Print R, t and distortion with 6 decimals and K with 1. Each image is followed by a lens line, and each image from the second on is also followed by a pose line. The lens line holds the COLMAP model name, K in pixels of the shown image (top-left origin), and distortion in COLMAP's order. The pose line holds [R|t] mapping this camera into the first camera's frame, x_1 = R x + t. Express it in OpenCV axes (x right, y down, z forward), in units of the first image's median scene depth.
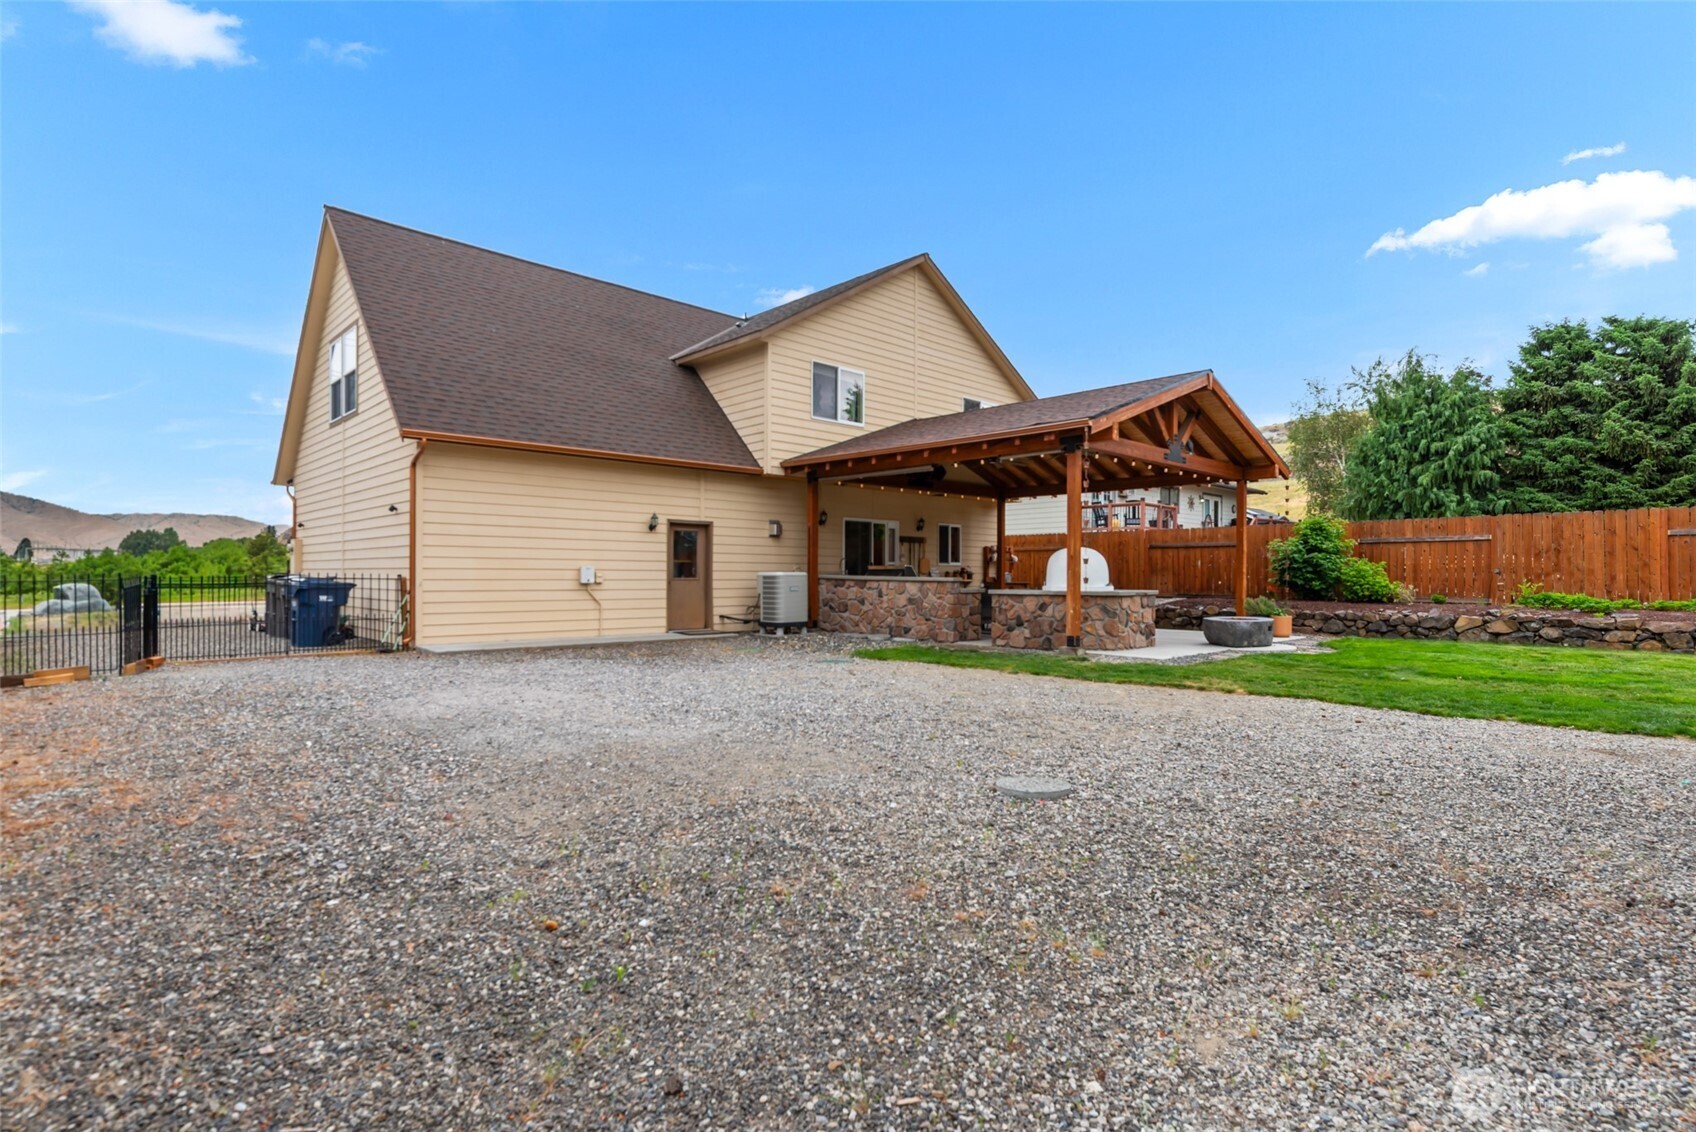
lens RADIAL K [[804.9, 0, 856.9], [0, 804.9, 587.6], [0, 0, 1]] dist [0.002810, -0.000544]
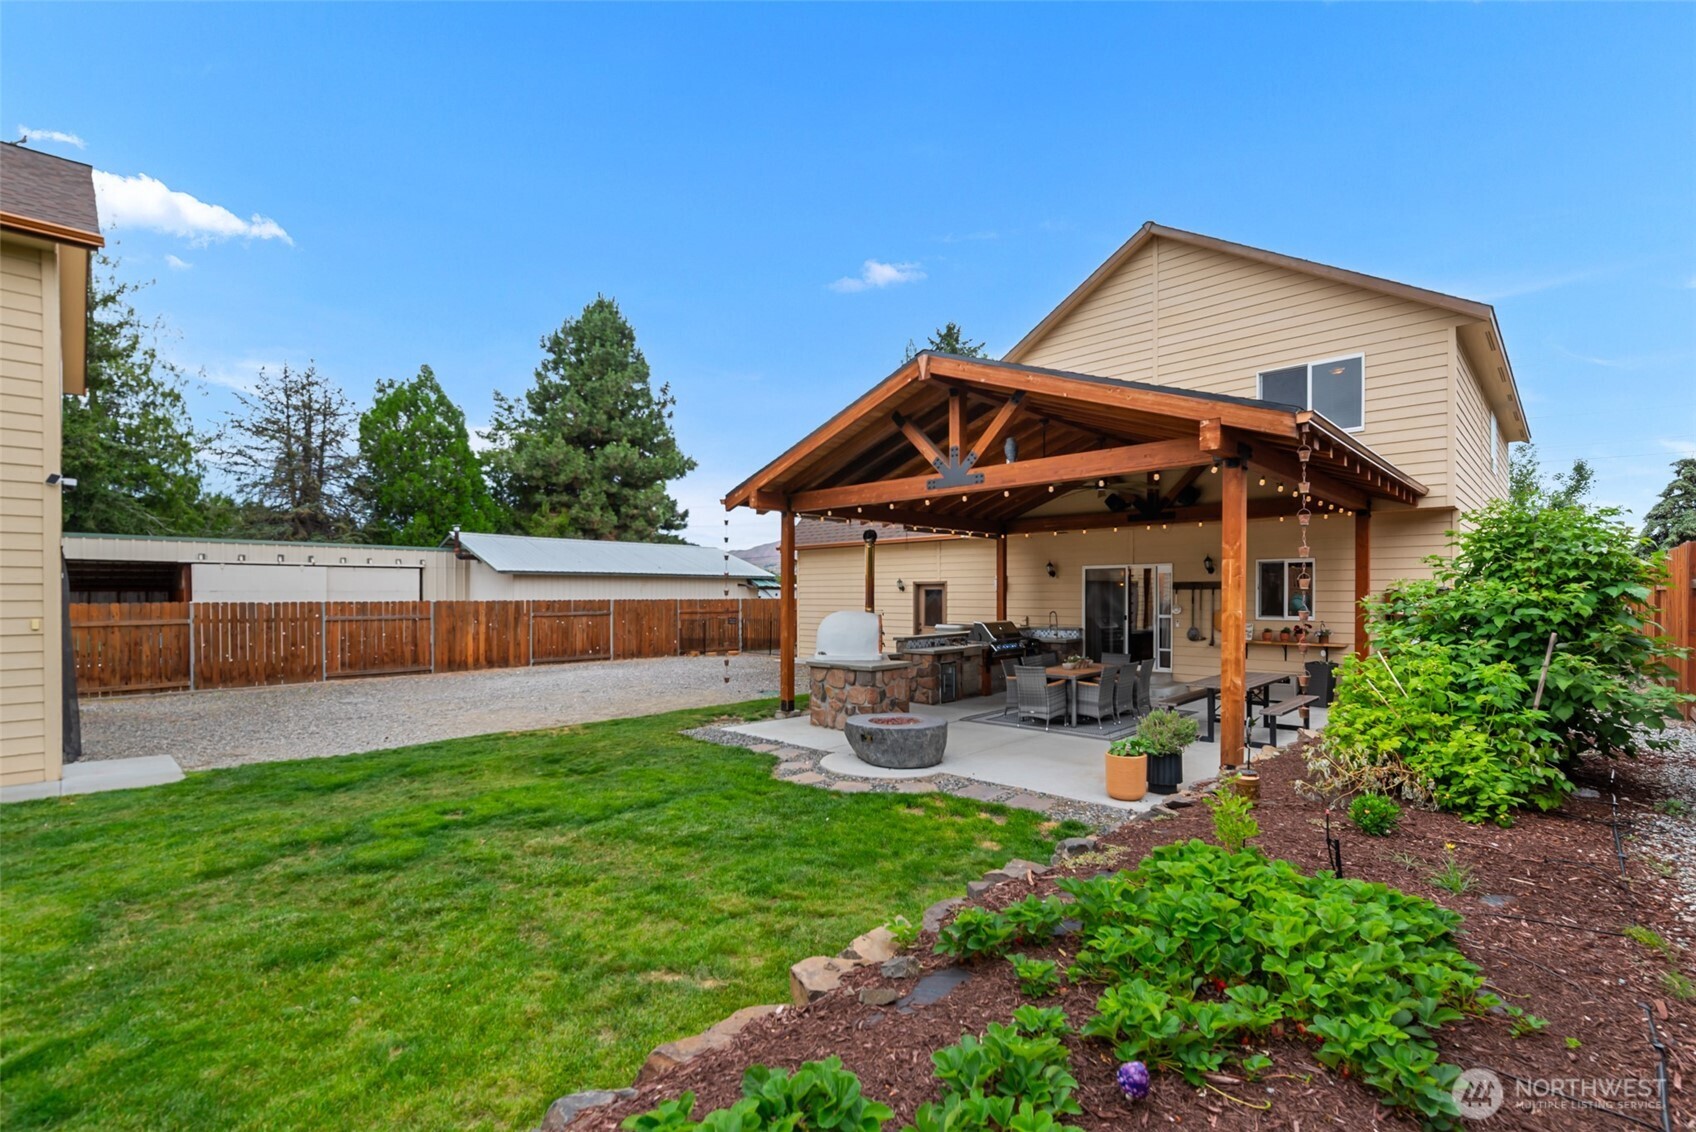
lens RADIAL K [[754.6, 0, 855.9], [0, 754.6, 600.6], [0, 0, 1]] dist [0.008639, 0.000008]
pose [[0.041241, 0.005361, -0.999135, 0.888520], [-0.014992, 0.999876, 0.004746, -0.052288], [0.999037, 0.014783, 0.041316, 0.770420]]
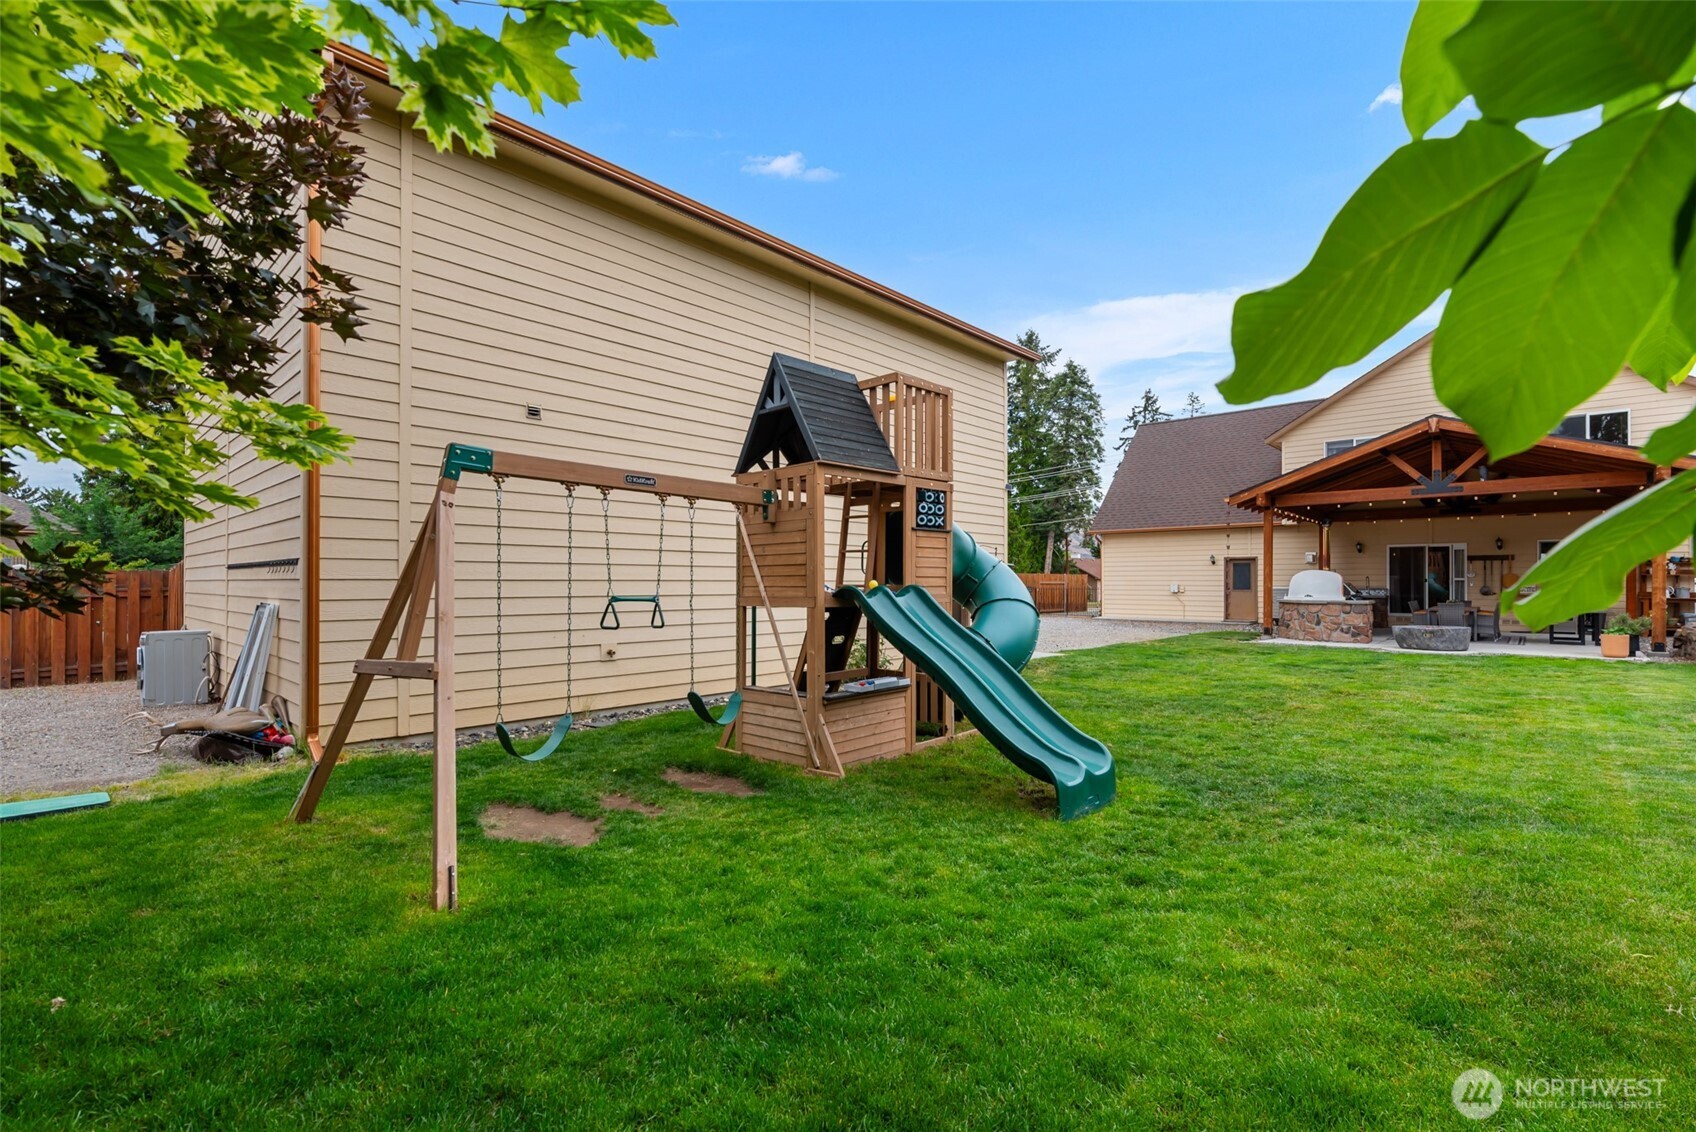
lens RADIAL K [[749.7, 0, 865.7], [0, 749.7, 577.6], [0, 0, 1]] dist [0.000035, 0.000376]
pose [[0.066852, -0.008745, -0.997725, 1.221219], [-0.021338, 0.999720, -0.010193, -0.004651], [0.997535, 0.021971, 0.066647, 0.092719]]
